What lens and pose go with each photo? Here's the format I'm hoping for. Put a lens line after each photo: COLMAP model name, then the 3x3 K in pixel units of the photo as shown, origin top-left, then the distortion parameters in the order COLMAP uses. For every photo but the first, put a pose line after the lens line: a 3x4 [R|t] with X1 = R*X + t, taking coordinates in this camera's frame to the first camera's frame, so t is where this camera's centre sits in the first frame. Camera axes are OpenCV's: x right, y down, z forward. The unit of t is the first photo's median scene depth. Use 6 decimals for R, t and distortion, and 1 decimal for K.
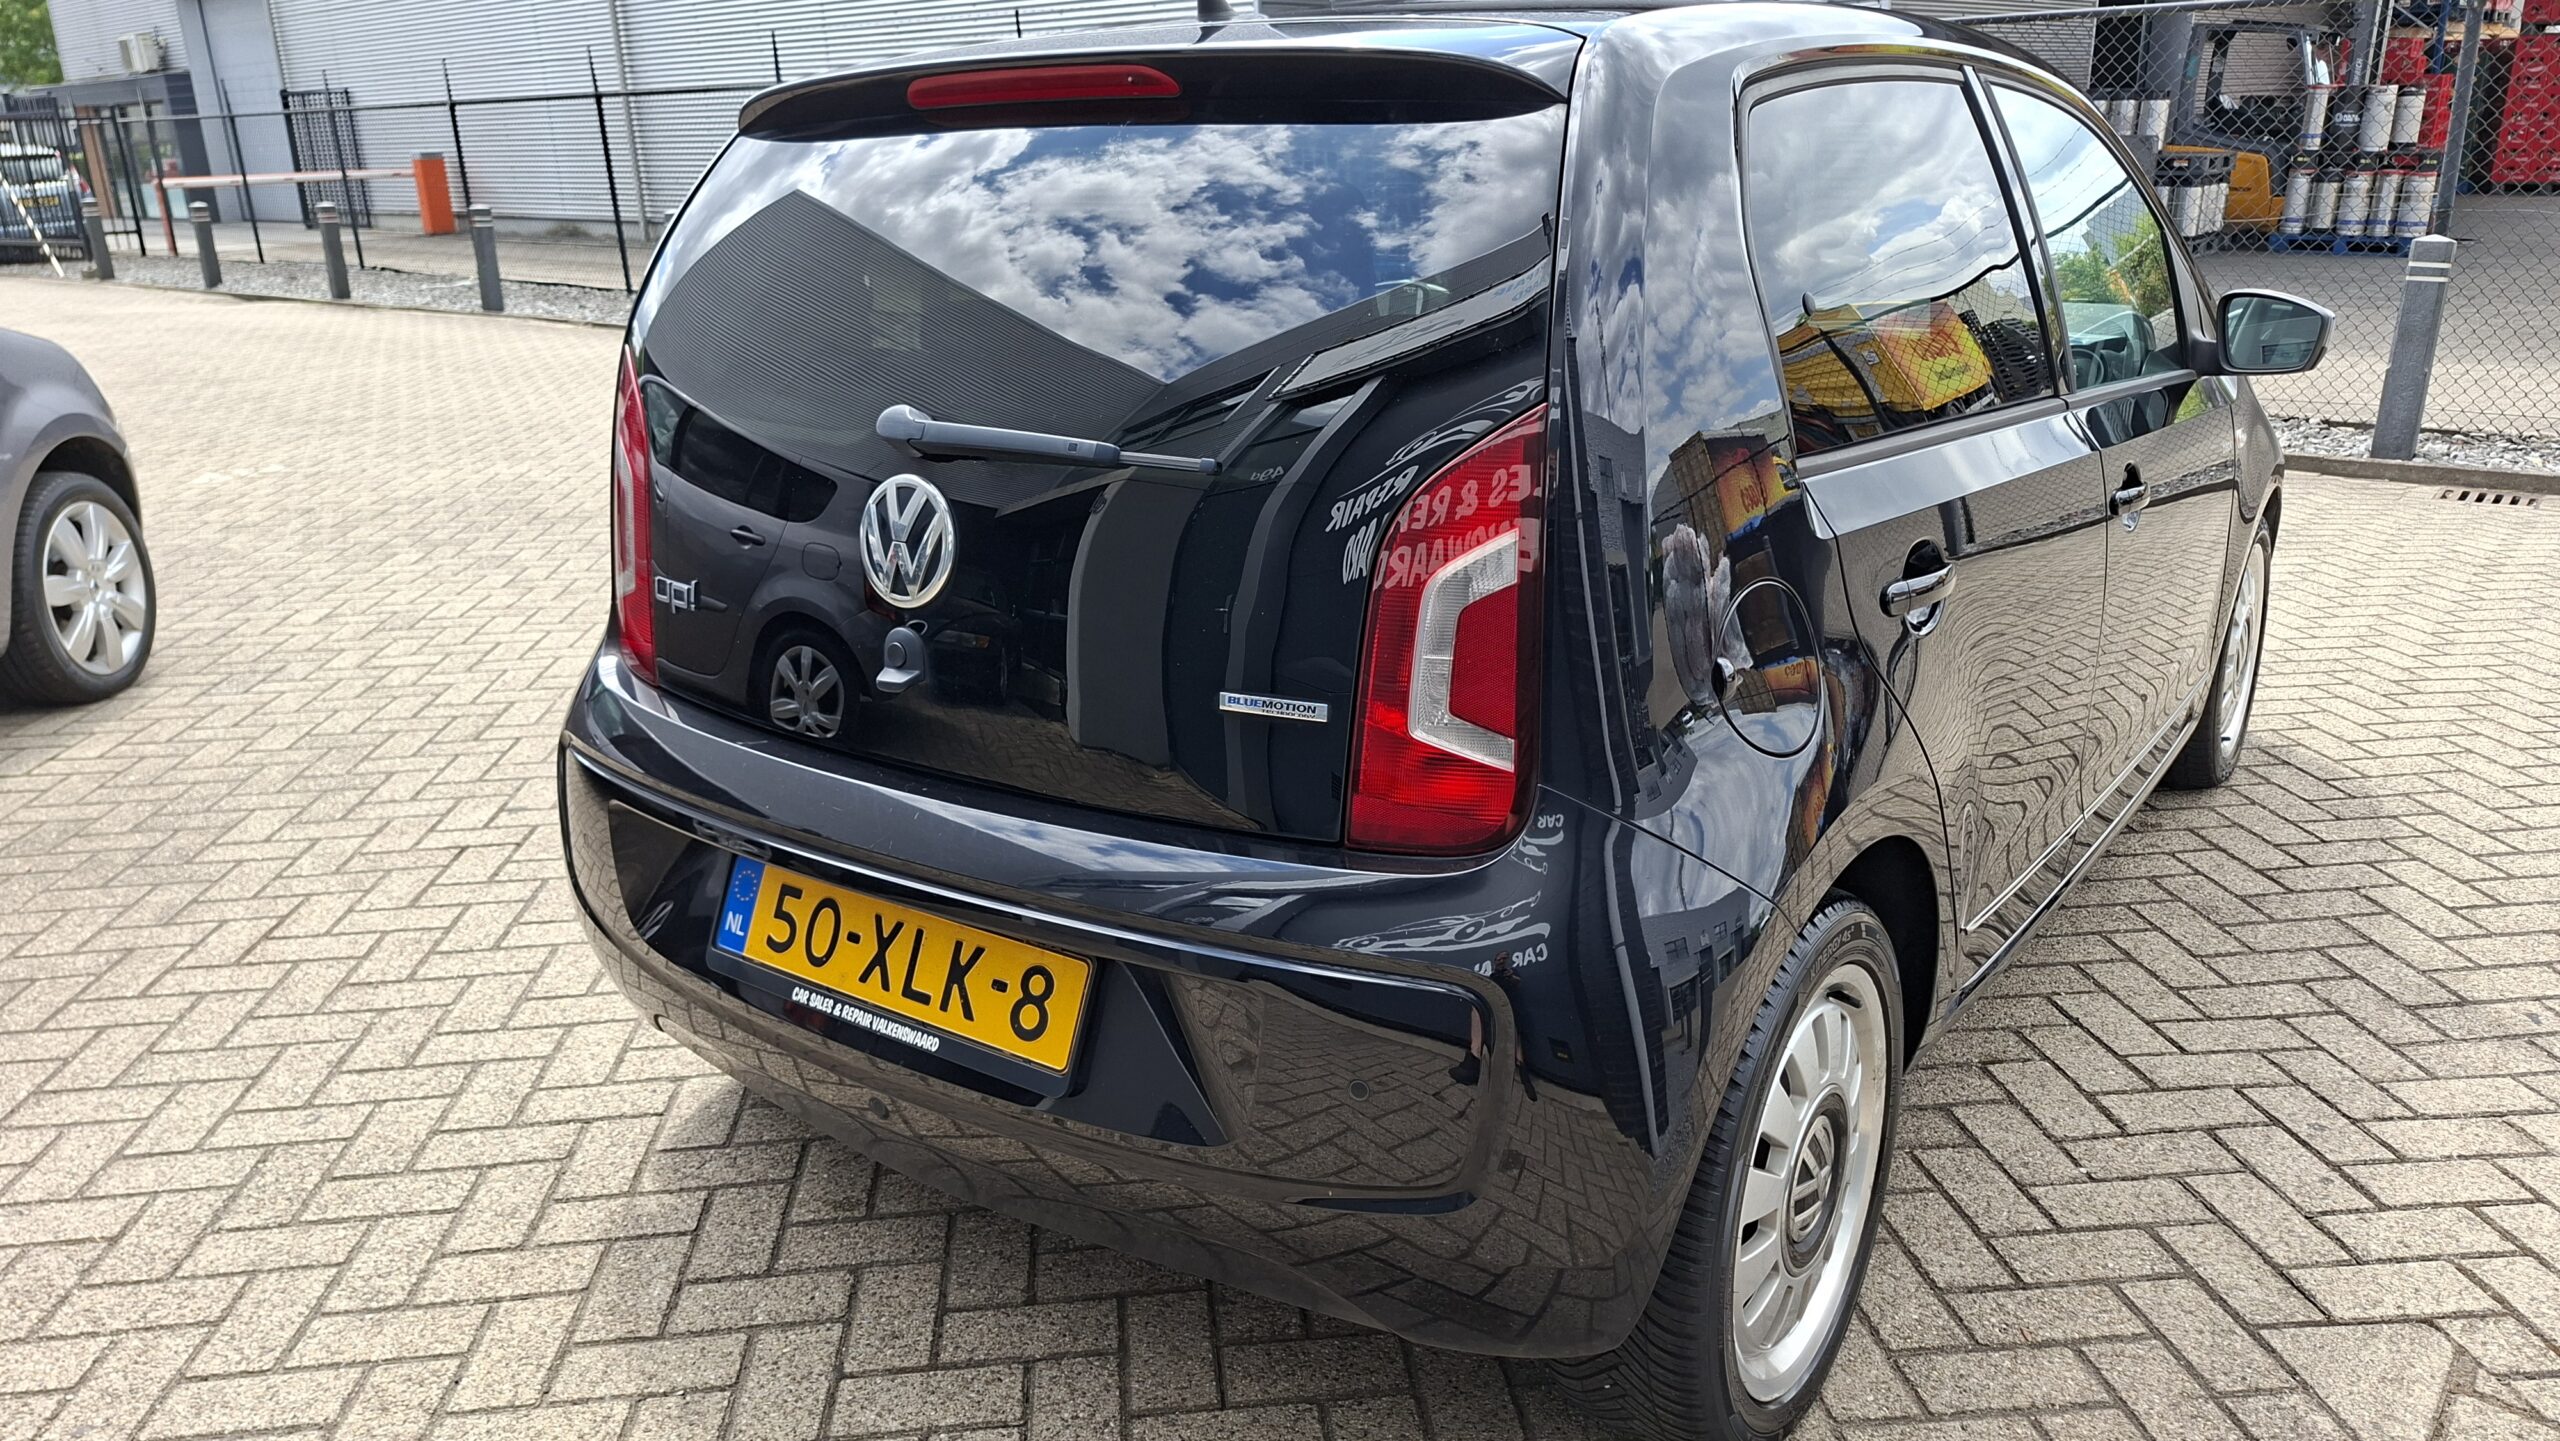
lens RADIAL K [[1837.7, 0, 1350.5], [0, 1837.7, 718.2], [0, 0, 1]] dist [0.075008, -0.100019]
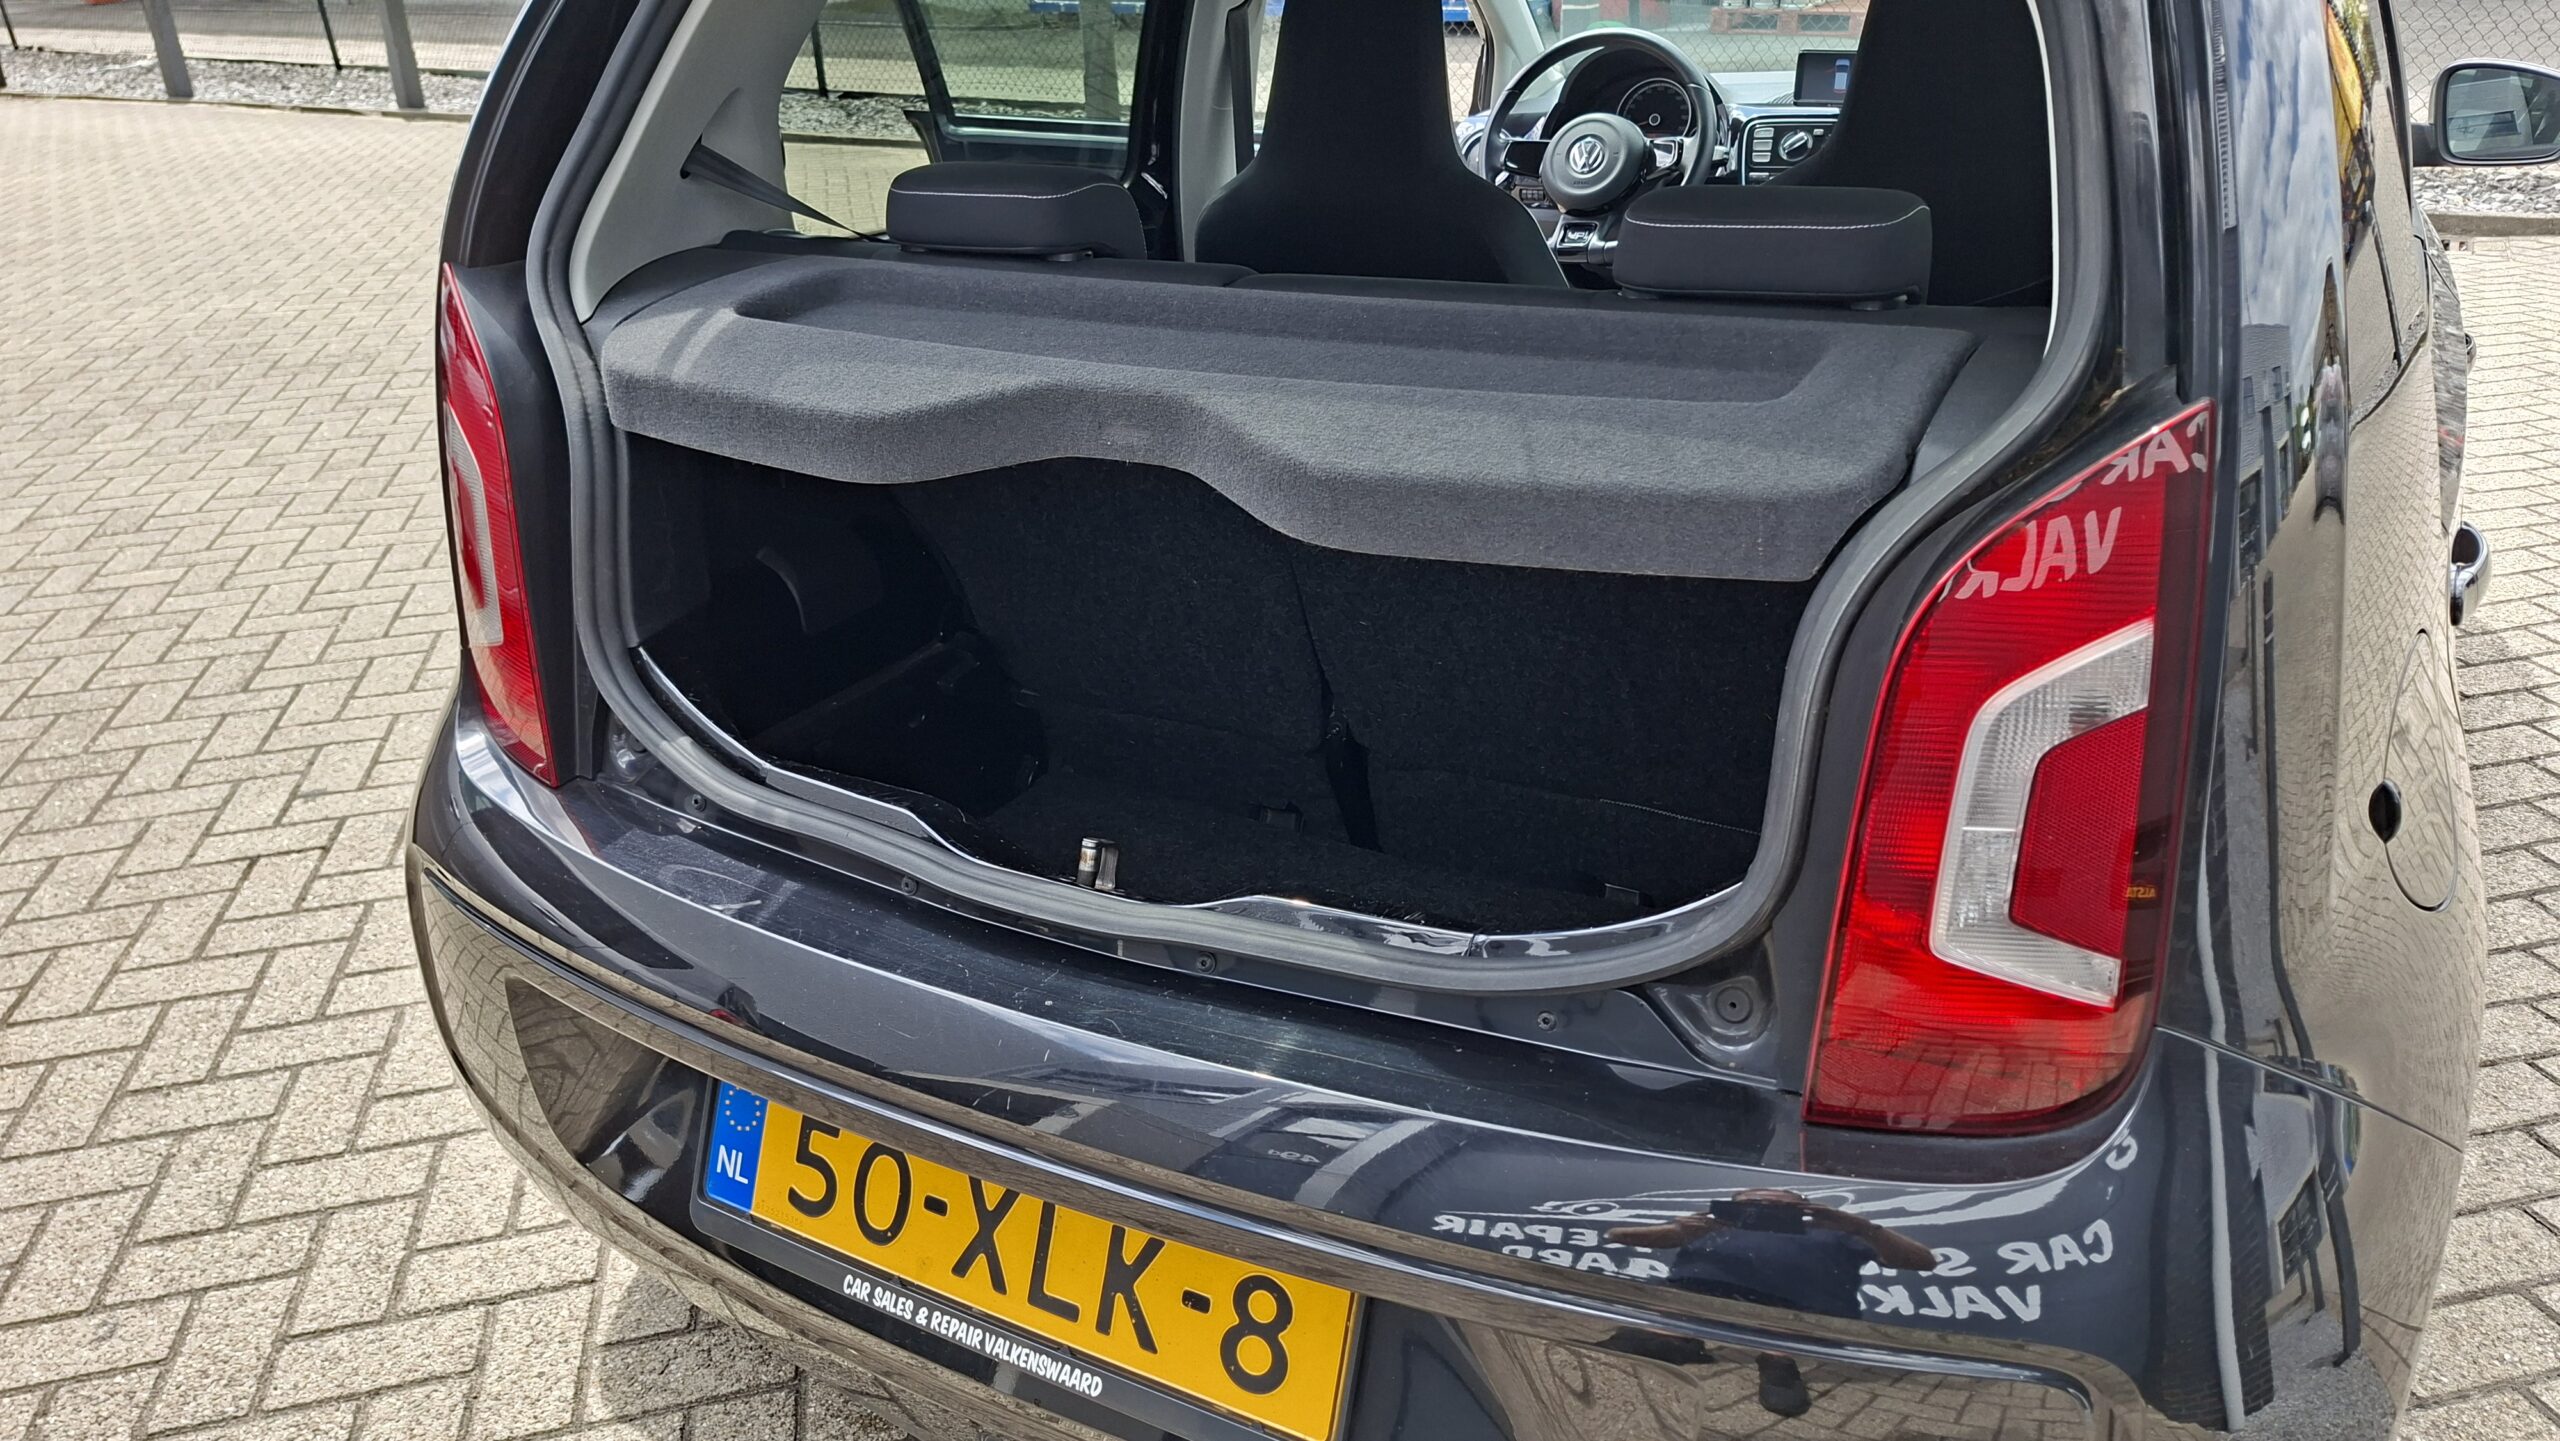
lens RADIAL K [[1771.7, 0, 1280.5], [0, 1771.7, 650.2], [0, 0, 1]] dist [-0.004761, 0.003878]
pose [[0.992828, -0.066399, 0.099415, -0.132145], [0.053898, 0.990874, 0.123543, -0.100206], [-0.106711, -0.117299, 0.987347, 0.260614]]
